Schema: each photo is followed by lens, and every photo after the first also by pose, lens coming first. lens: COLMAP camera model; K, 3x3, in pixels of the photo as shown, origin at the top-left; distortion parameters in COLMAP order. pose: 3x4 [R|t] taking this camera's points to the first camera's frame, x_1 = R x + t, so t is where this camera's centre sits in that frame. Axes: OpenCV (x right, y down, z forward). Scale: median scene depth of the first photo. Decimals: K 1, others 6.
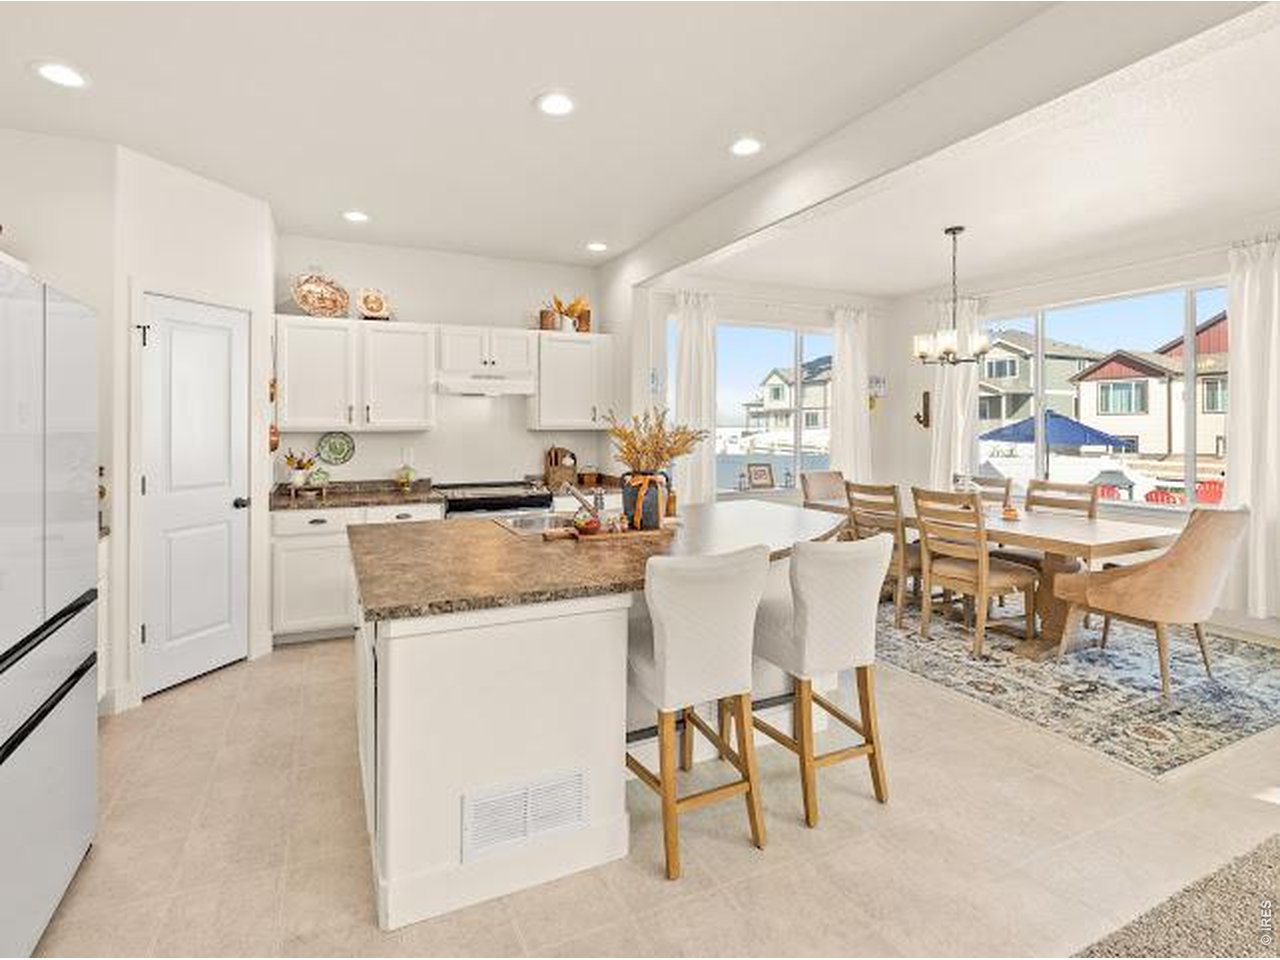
lens RADIAL K [[622.4, 0, 591.9], [0, 622.4, 425.1], [0, 0, 1]] dist [-0.005911, -0.000893]
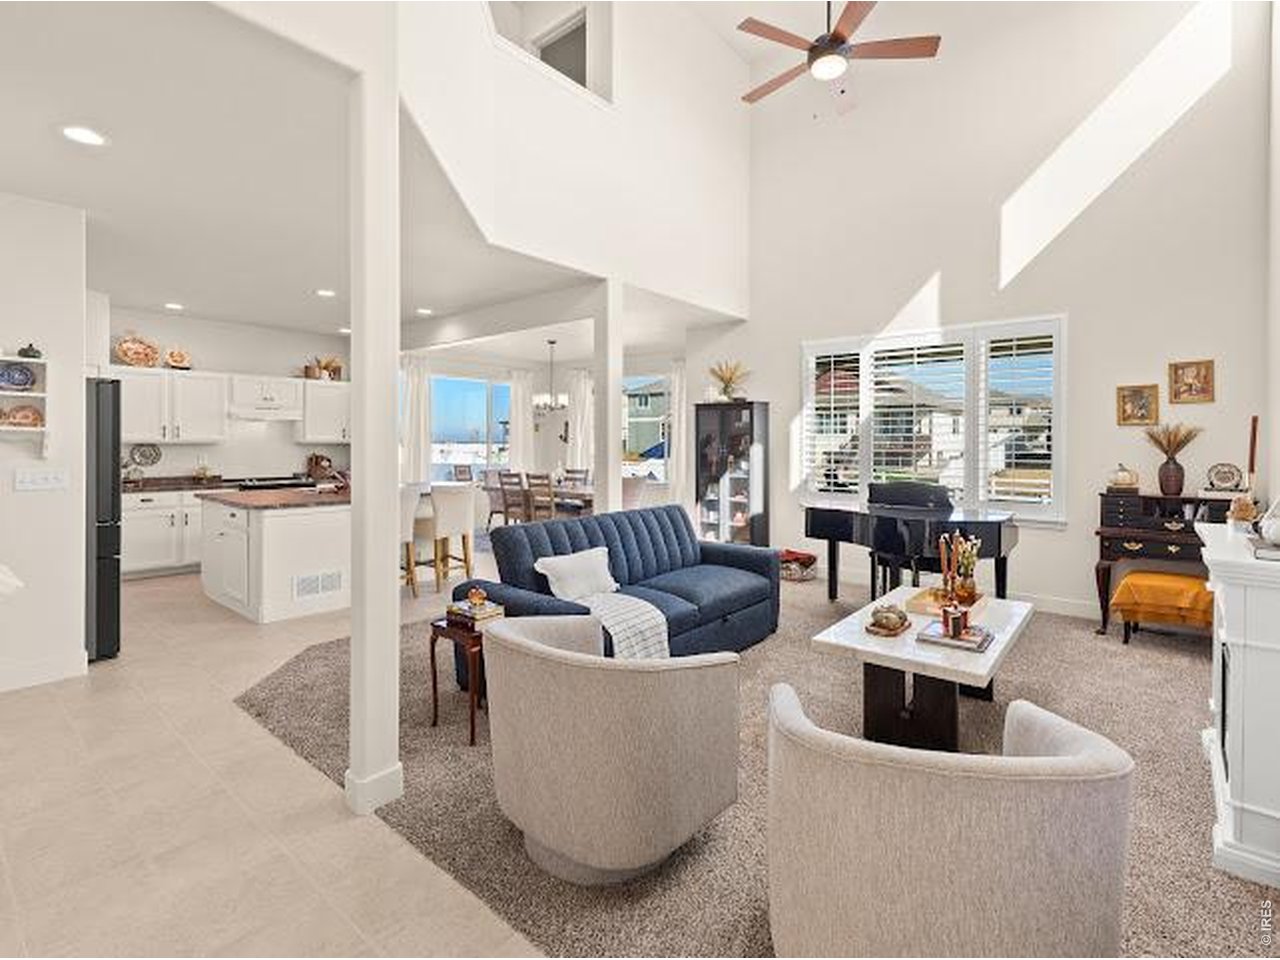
lens RADIAL K [[622.4, 0, 668.8], [0, 622.4, 452.9], [0, 0, 1]] dist [-0.005911, -0.000893]
pose [[0.881564, -0.001879, 0.472060, -0.015199], [-0.006717, 0.999841, 0.016525, 0.000473], [-0.472016, -0.017739, 0.881411, -0.792642]]
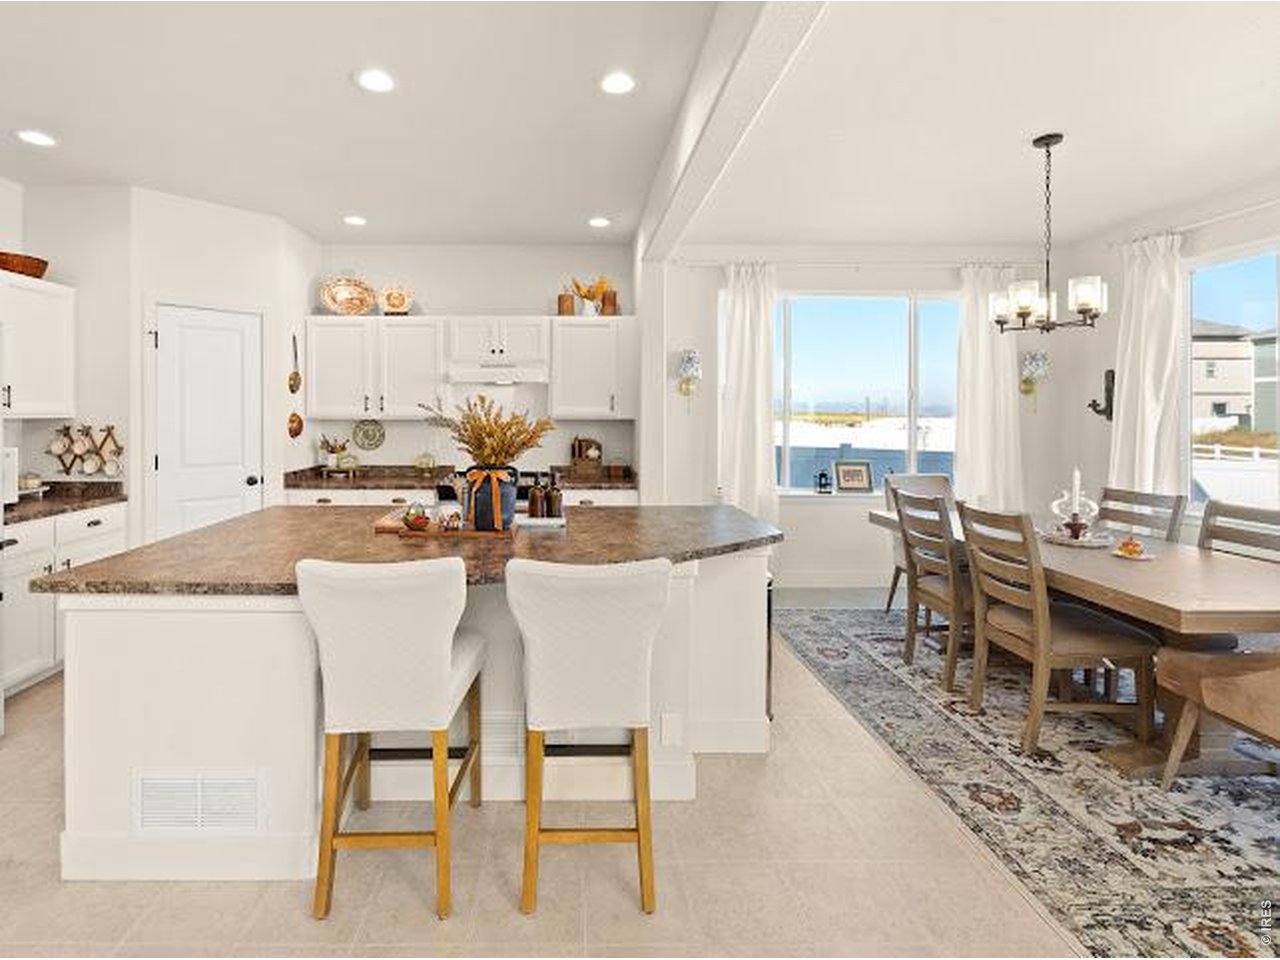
lens RADIAL K [[622.4, 0, 571.5], [0, 622.4, 414.8], [0, 0, 1]] dist [-0.005911, -0.000893]
pose [[0.920273, 0.003810, -0.391259, 0.317066], [-0.003643, 0.999993, 0.001170, -0.000547], [0.391261, 0.000349, 0.920280, 0.124018]]
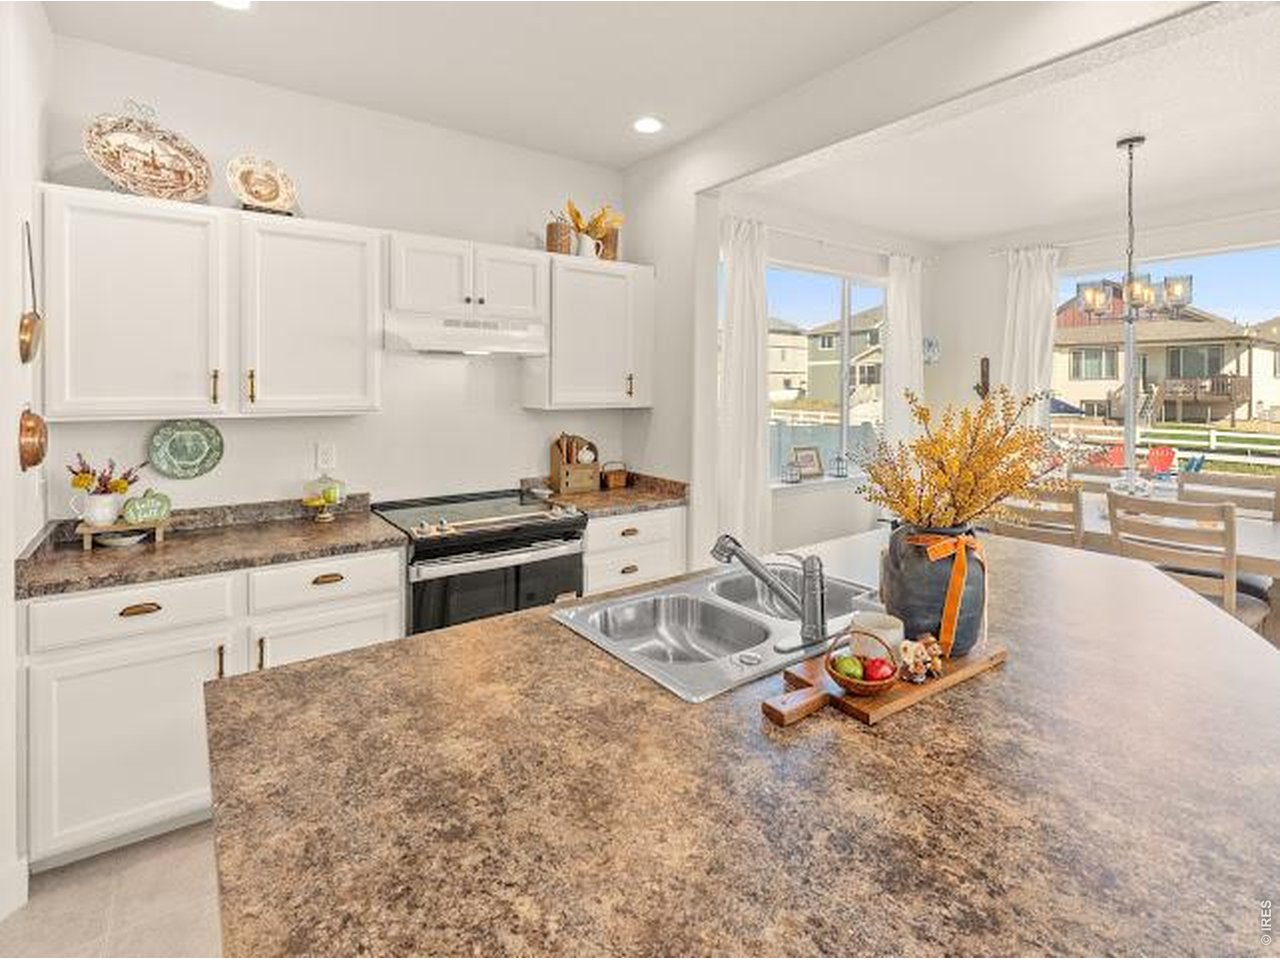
lens RADIAL K [[622.4, 0, 642.8], [0, 622.4, 392.2], [0, 0, 1]] dist [-0.005911, -0.000893]
pose [[0.976321, 0.001116, 0.216325, -0.128554], [-0.002845, 0.999966, 0.007682, -0.015648], [-0.216309, -0.008116, 0.976291, 0.356045]]
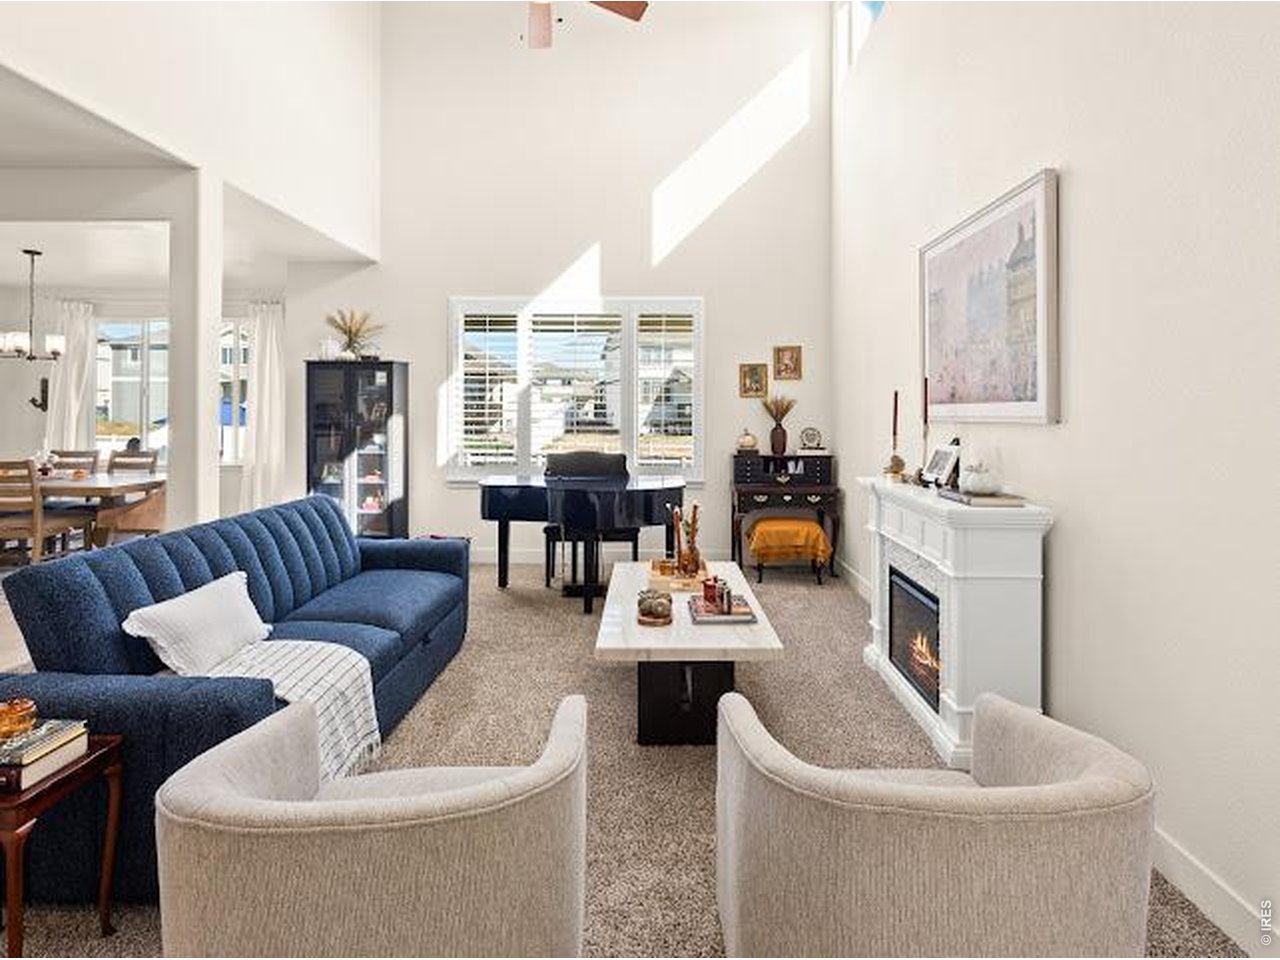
lens RADIAL K [[622.4, 0, 665.4], [0, 622.4, 408.5], [0, 0, 1]] dist [-0.005911, -0.000893]
pose [[0.393100, 0.009857, 0.919443, -0.048714], [-0.006901, 0.999946, -0.007770, 0.000626], [-0.919470, -0.003290, 0.393147, -0.577992]]
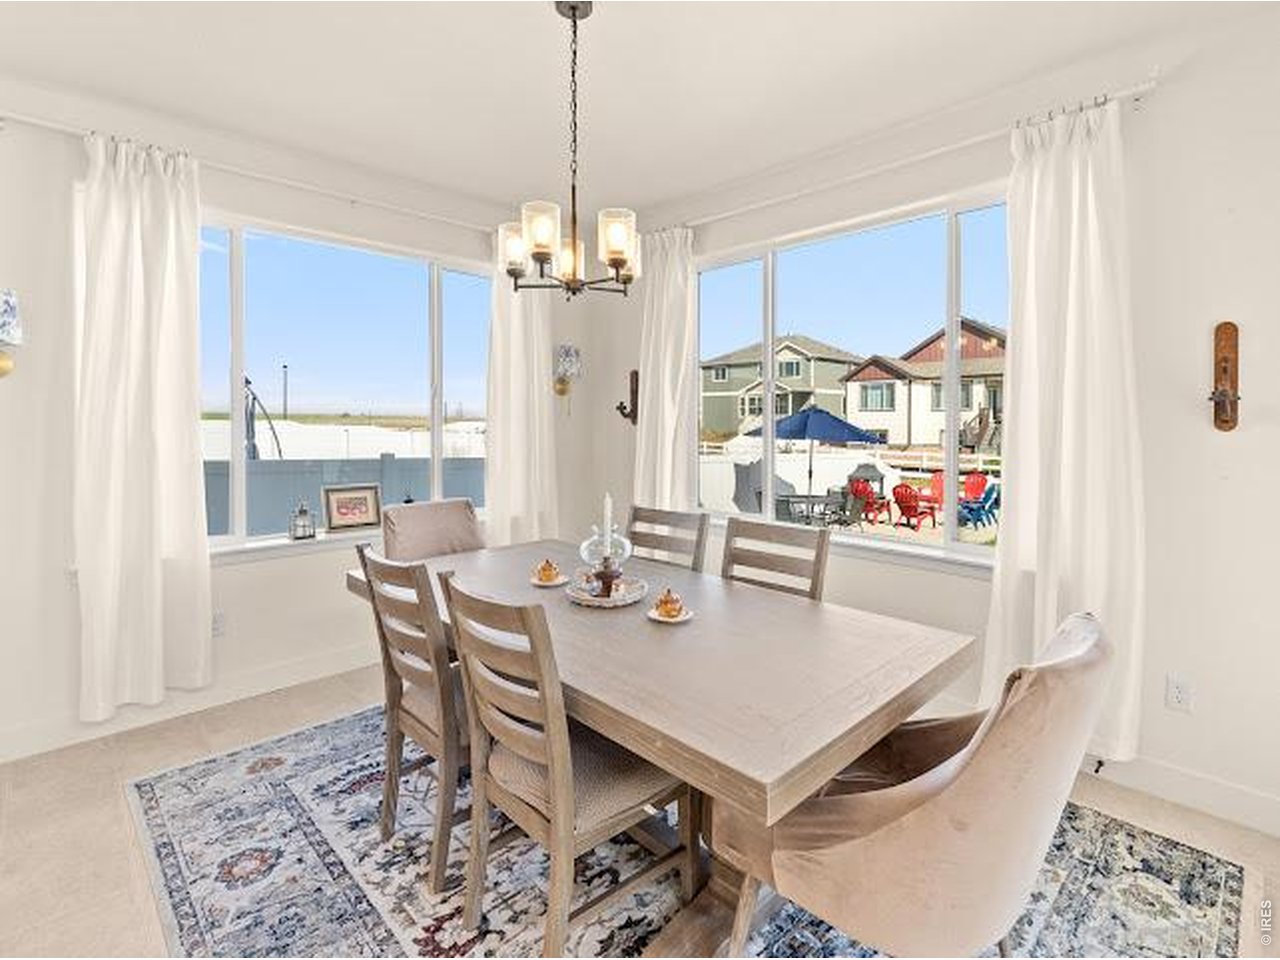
lens RADIAL K [[622.4, 0, 667.5], [0, 622.4, 428.2], [0, 0, 1]] dist [-0.005911, -0.000893]
pose [[0.927905, -0.001872, 0.372813, 0.414775], [-0.003458, 0.999901, 0.013626, -0.000808], [-0.372802, -0.013933, 0.927806, 0.468503]]
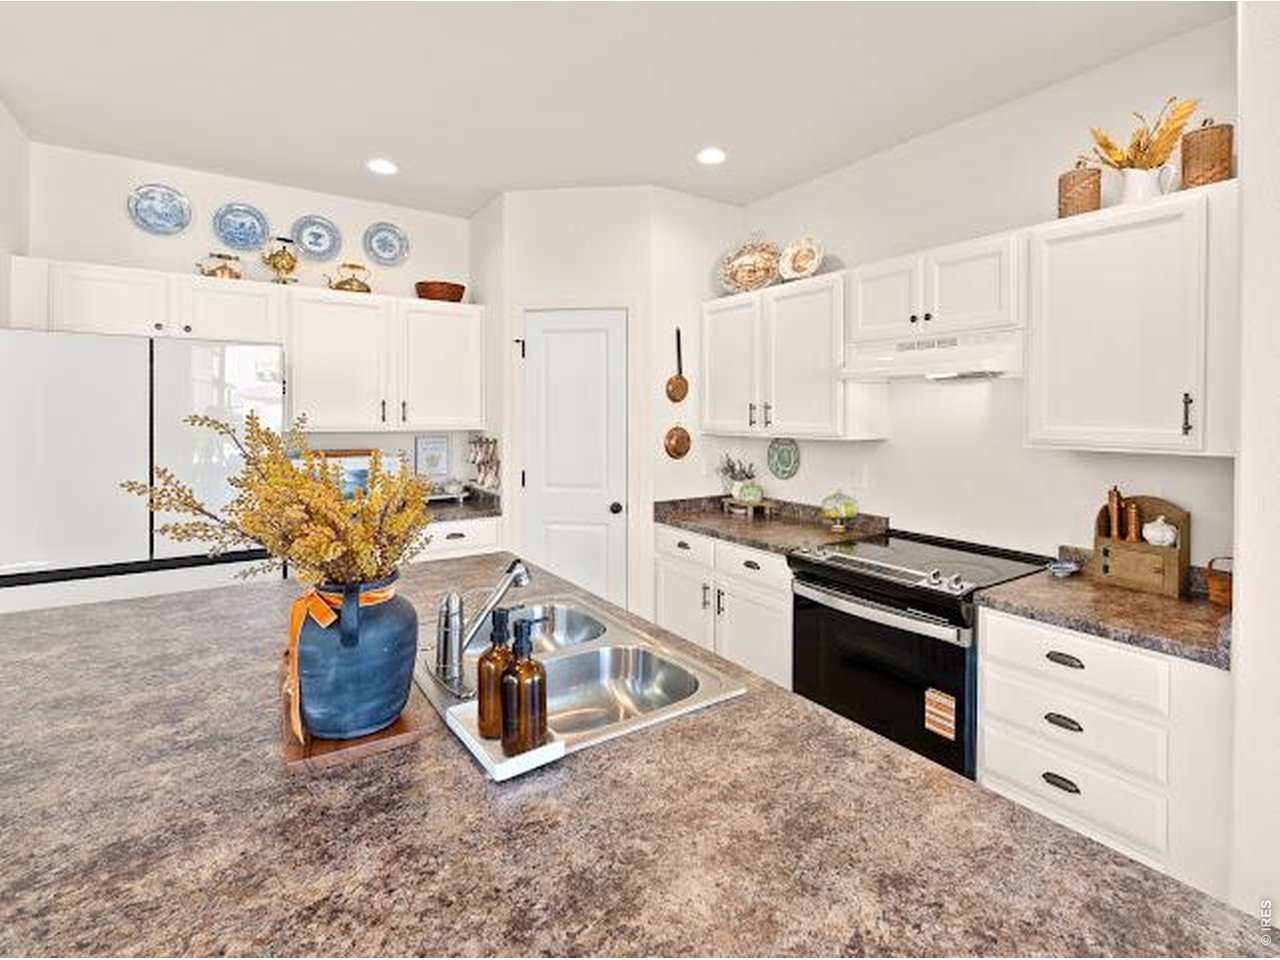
lens RADIAL K [[622.4, 0, 678.3], [0, 622.4, 418.9], [0, 0, 1]] dist [-0.005911, -0.000893]
pose [[0.215913, 0.008999, -0.976371, 0.292375], [-0.007658, 0.999942, 0.007523, -0.015494], [0.976383, 0.005853, 0.215969, 0.650447]]
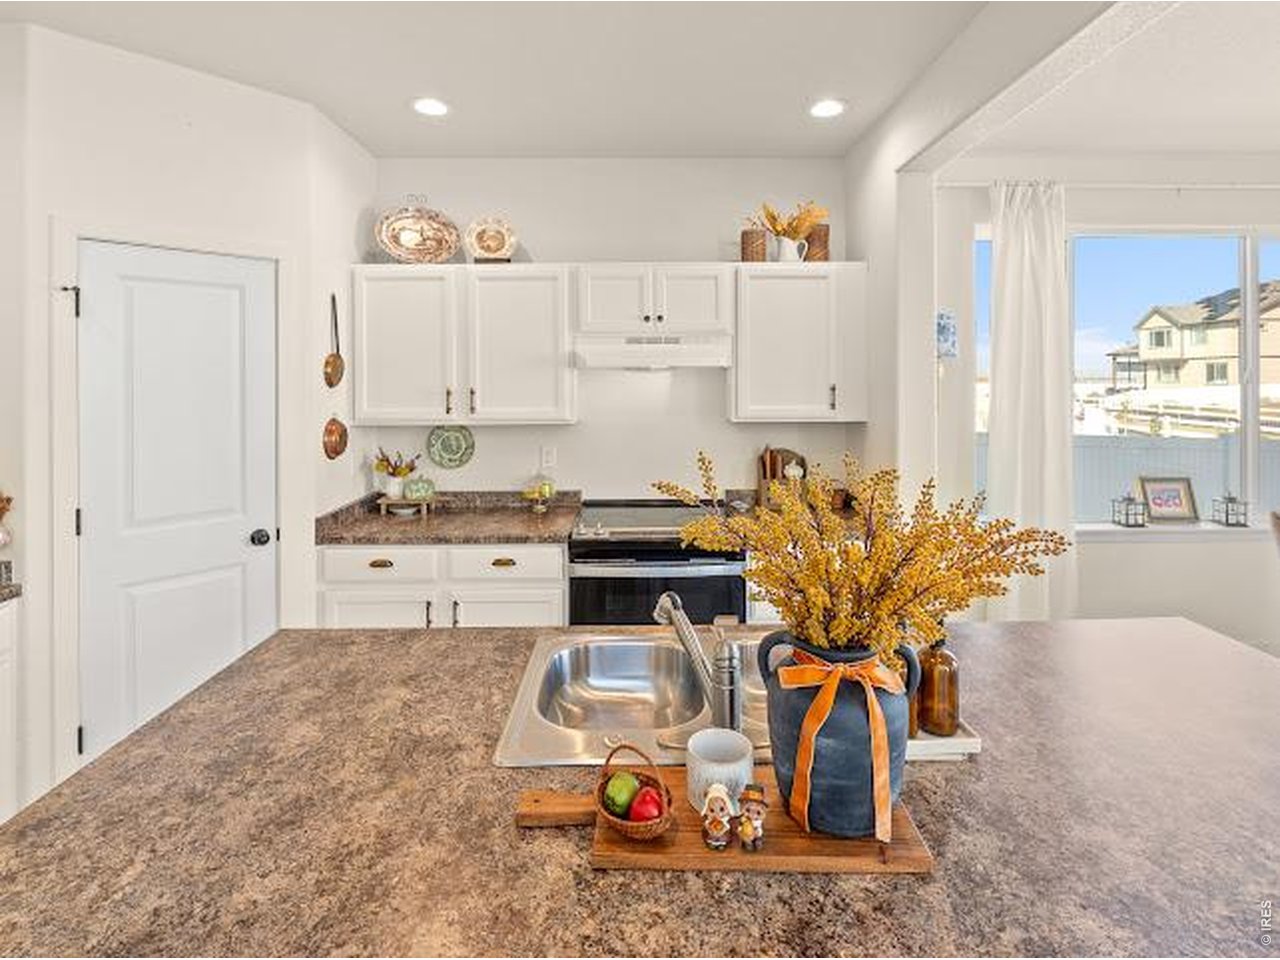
lens RADIAL K [[622.4, 0, 647.4], [0, 622.4, 373.8], [0, 0, 1]] dist [-0.005911, -0.000893]
pose [[0.921740, -0.005671, -0.387766, 0.072437], [0.002972, 0.999967, -0.007560, -0.036677], [0.387796, 0.005816, 0.921727, 0.391070]]
